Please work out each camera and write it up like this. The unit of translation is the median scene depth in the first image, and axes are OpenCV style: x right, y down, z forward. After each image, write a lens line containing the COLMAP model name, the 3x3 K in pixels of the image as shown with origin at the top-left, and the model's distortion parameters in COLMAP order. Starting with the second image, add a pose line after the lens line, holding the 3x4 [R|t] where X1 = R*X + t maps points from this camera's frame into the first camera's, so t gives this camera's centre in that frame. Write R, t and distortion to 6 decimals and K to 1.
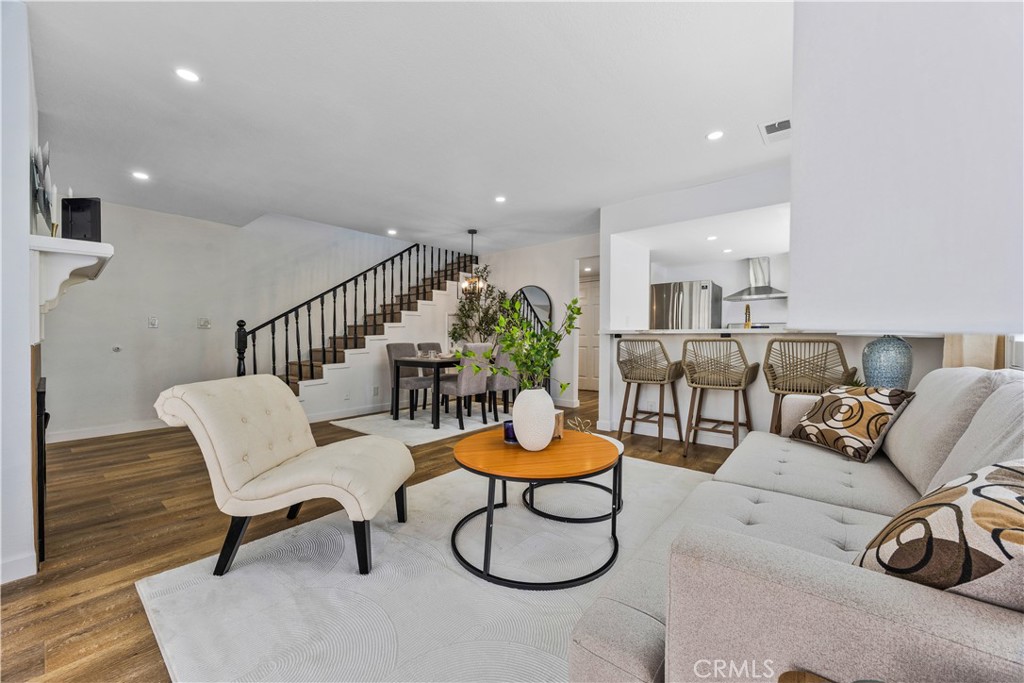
lens RADIAL K [[393.9, 0, 502.9], [0, 393.9, 340.3], [0, 0, 1]] dist [0.000843, 0.000241]
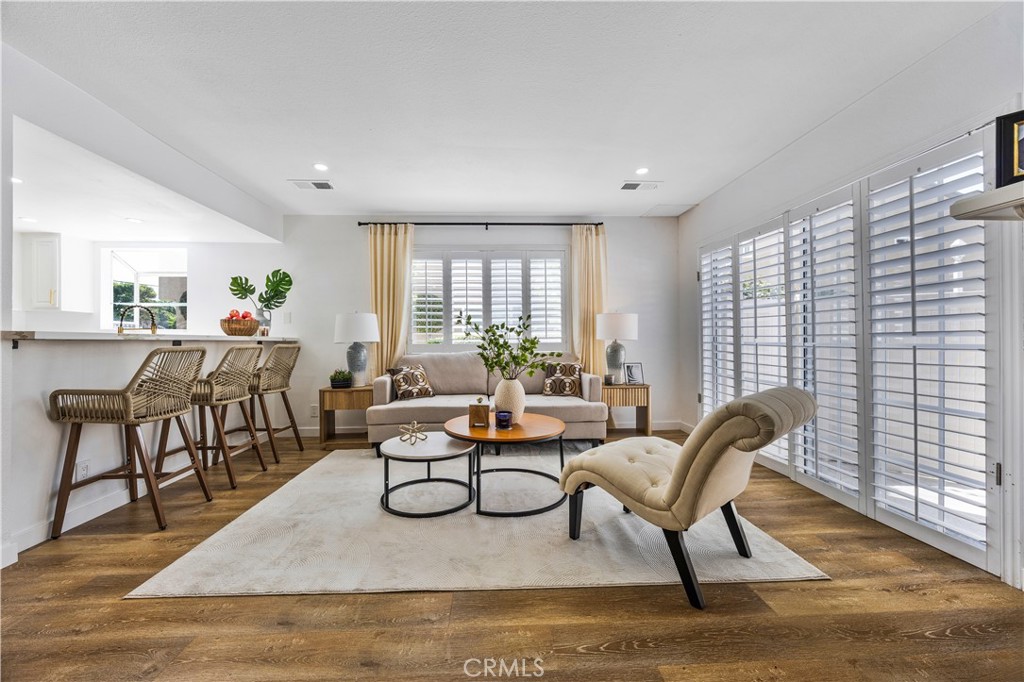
lens RADIAL K [[393.9, 0, 505.0], [0, 393.9, 335.2], [0, 0, 1]] dist [0.000843, 0.000241]
pose [[-0.686197, 0.016588, 0.727227, -0.407272], [0.010912, 0.999862, -0.012511, -0.009444], [-0.727334, -0.000649, -0.686283, 0.859787]]
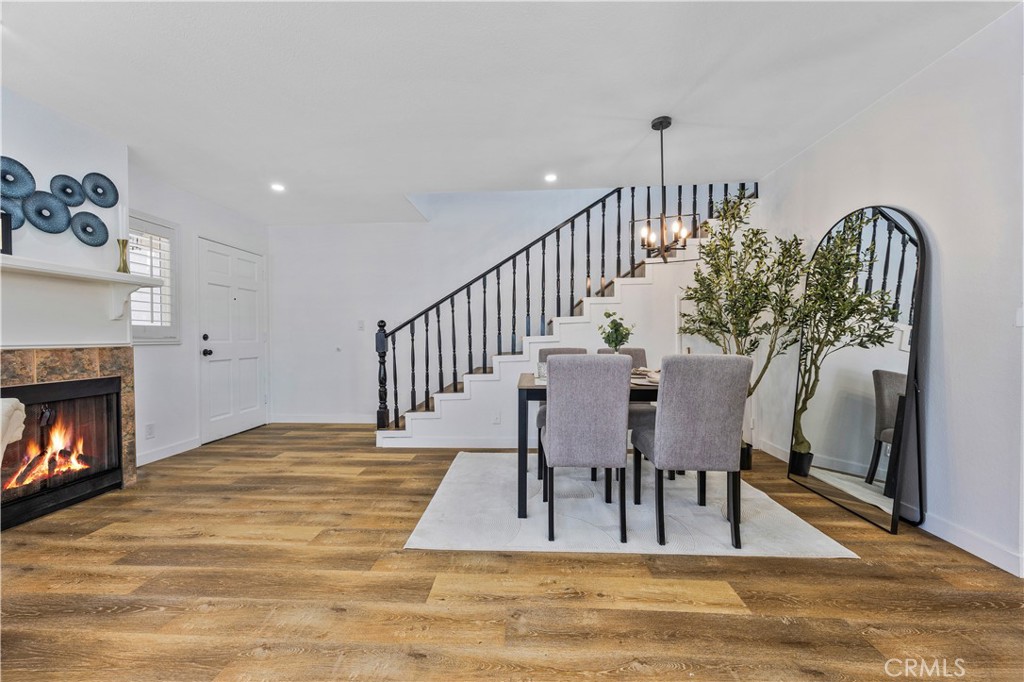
lens RADIAL K [[393.9, 0, 504.8], [0, 393.9, 338.2], [0, 0, 1]] dist [0.000843, 0.000241]
pose [[0.608646, 0.002527, -0.793438, 0.225220], [-0.001069, 0.999997, 0.002366, -0.012379], [0.793441, -0.000592, 0.608647, 0.642841]]
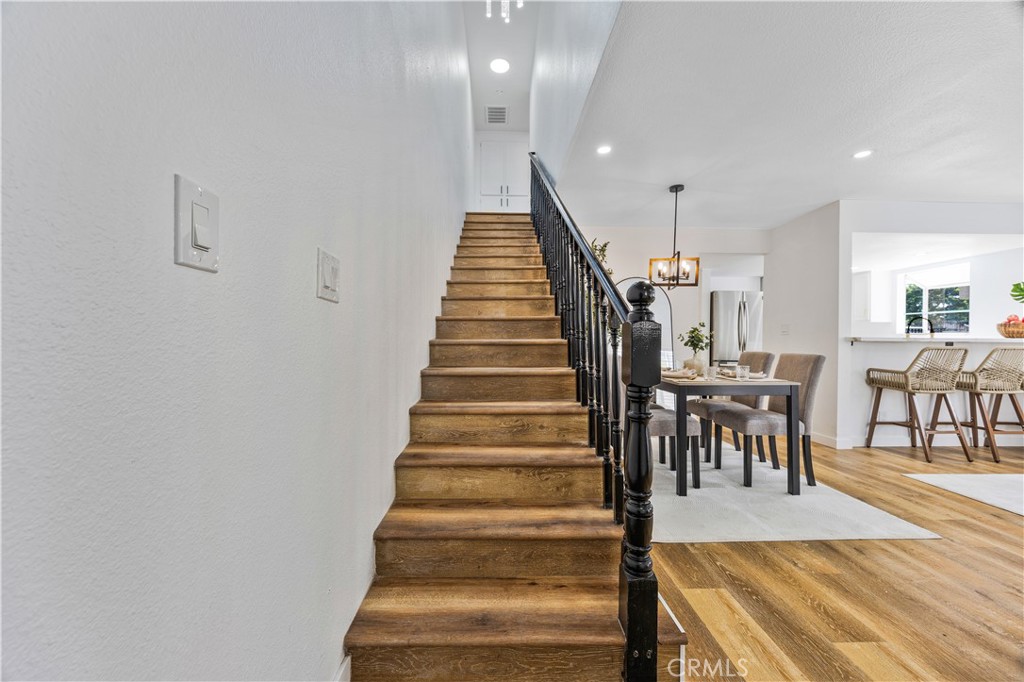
lens RADIAL K [[393.9, 0, 510.6], [0, 393.9, 345.3], [0, 0, 1]] dist [0.000843, 0.000241]
pose [[0.733973, -0.001604, 0.679176, -0.886035], [-0.004575, 0.999963, 0.007305, -0.009535], [-0.679163, -0.008469, 0.733939, 0.824794]]
